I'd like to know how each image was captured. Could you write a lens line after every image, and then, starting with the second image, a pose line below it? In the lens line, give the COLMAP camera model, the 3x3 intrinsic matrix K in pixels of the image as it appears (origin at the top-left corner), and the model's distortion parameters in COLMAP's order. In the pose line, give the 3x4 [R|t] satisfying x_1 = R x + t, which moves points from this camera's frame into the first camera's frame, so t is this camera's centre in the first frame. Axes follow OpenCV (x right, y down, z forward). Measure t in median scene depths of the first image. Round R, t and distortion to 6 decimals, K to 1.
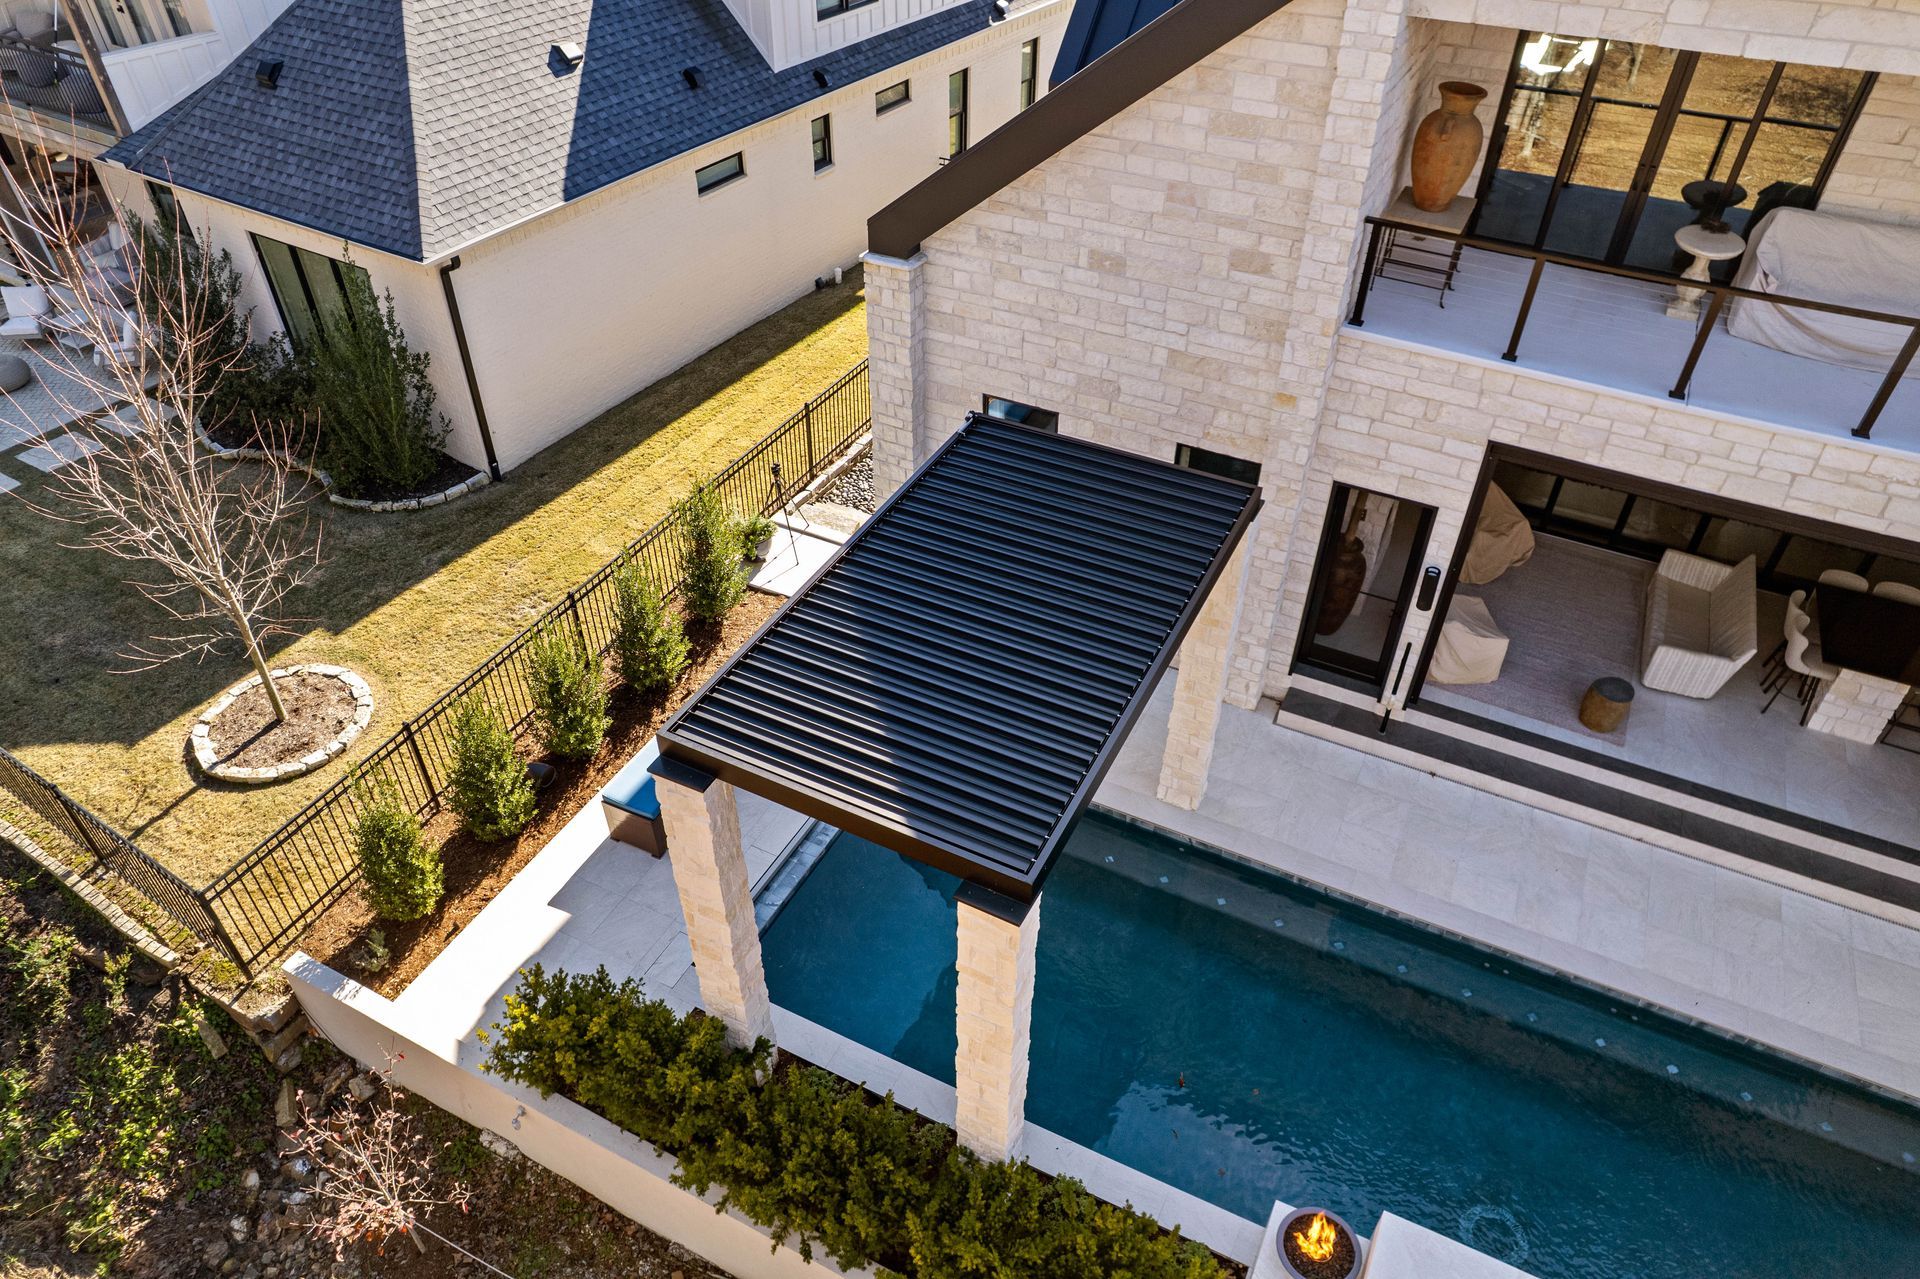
lens RADIAL K [[1263.2, 0, 976.7], [0, 1263.2, 629.4], [0, 0, 1]] dist [-0.082181, 0.067618]
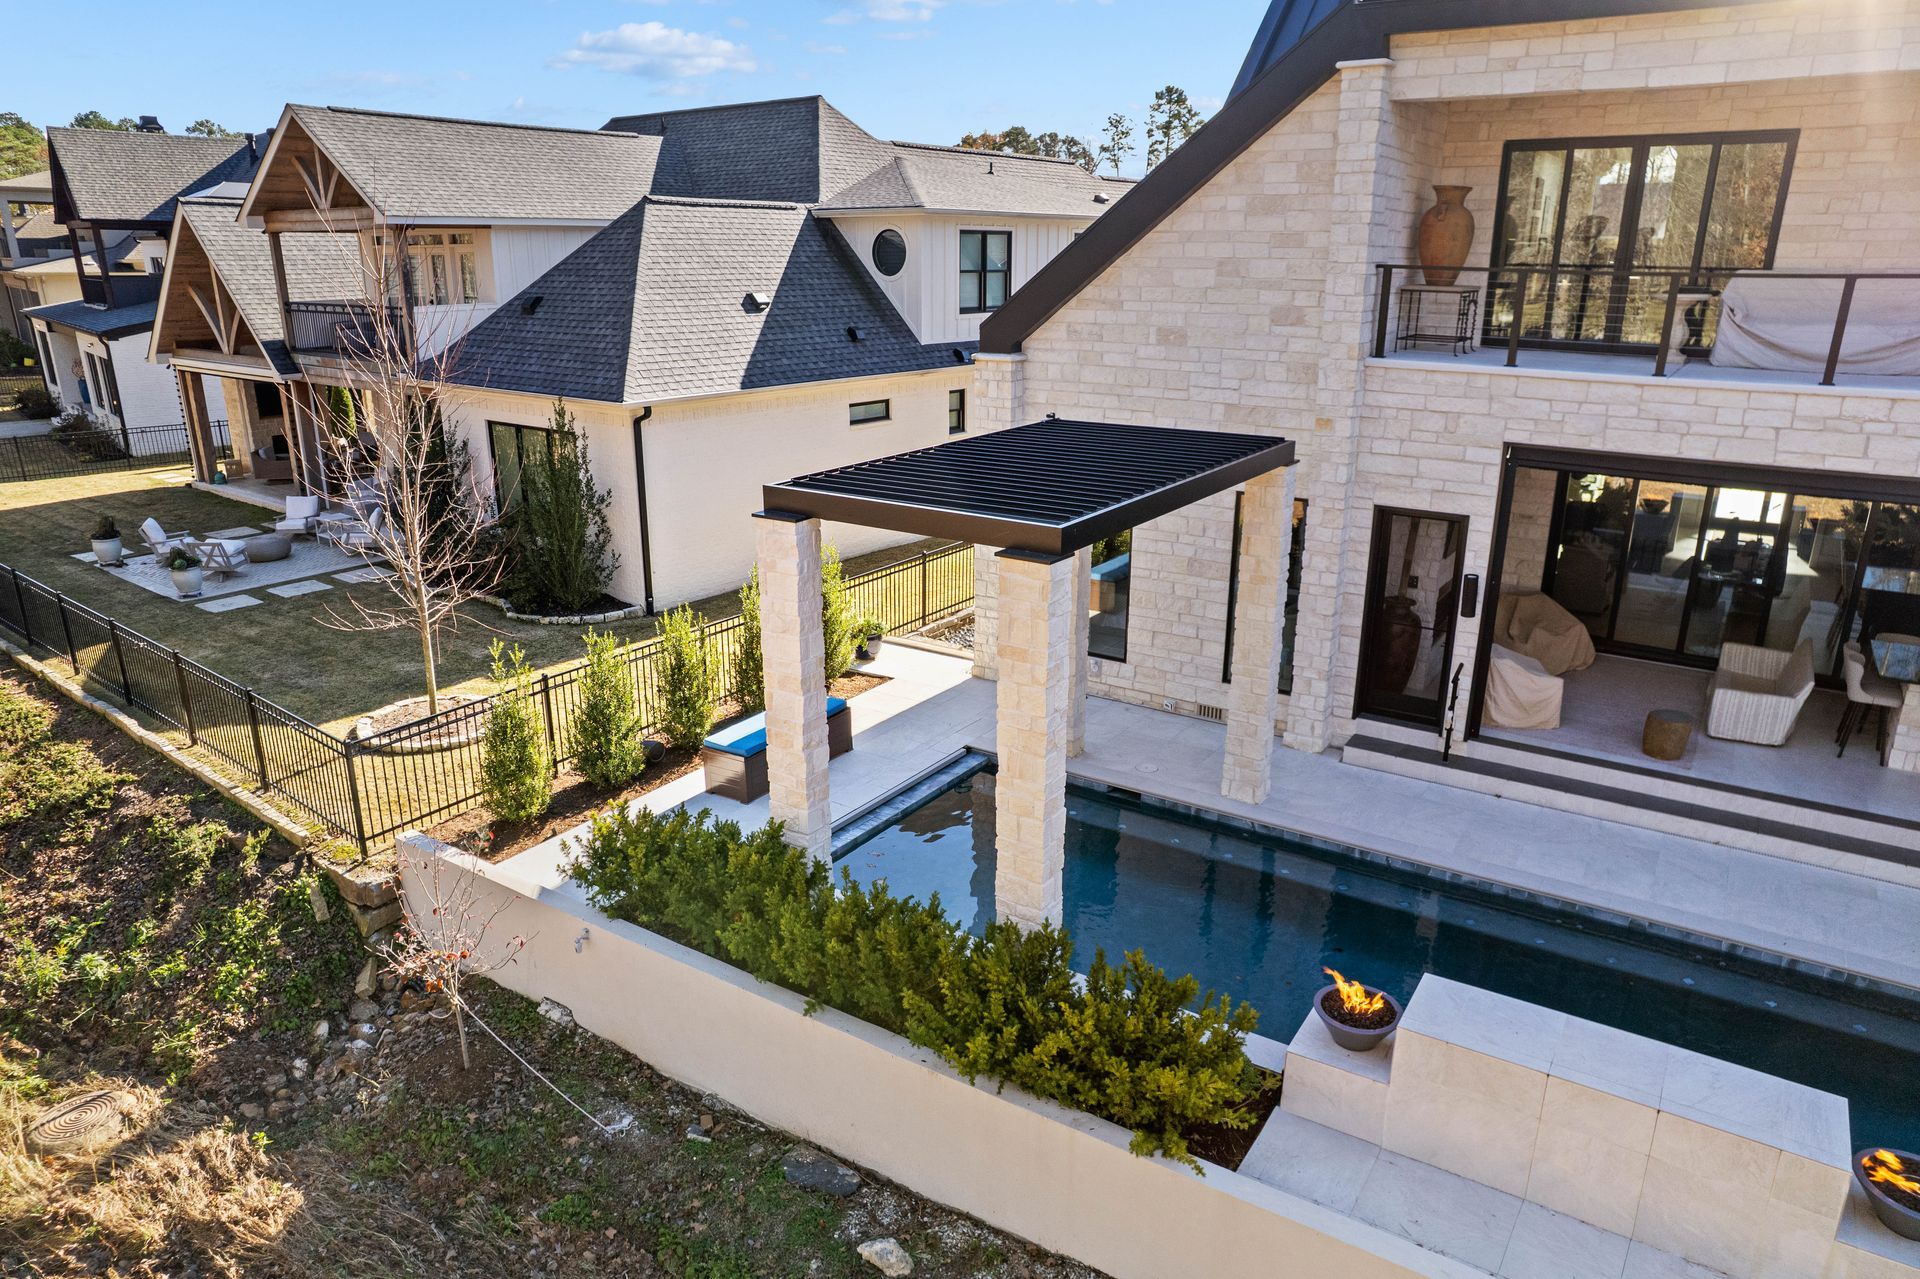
lens RADIAL K [[1263.2, 0, 973.9], [0, 1263.2, 626.6], [0, 0, 1]] dist [-0.082181, 0.067618]
pose [[0.993023, 0.023504, -0.115558, 0.061432], [-0.066254, 0.921849, -0.381844, 0.448569], [0.097552, 0.386836, 0.916974, -0.027039]]
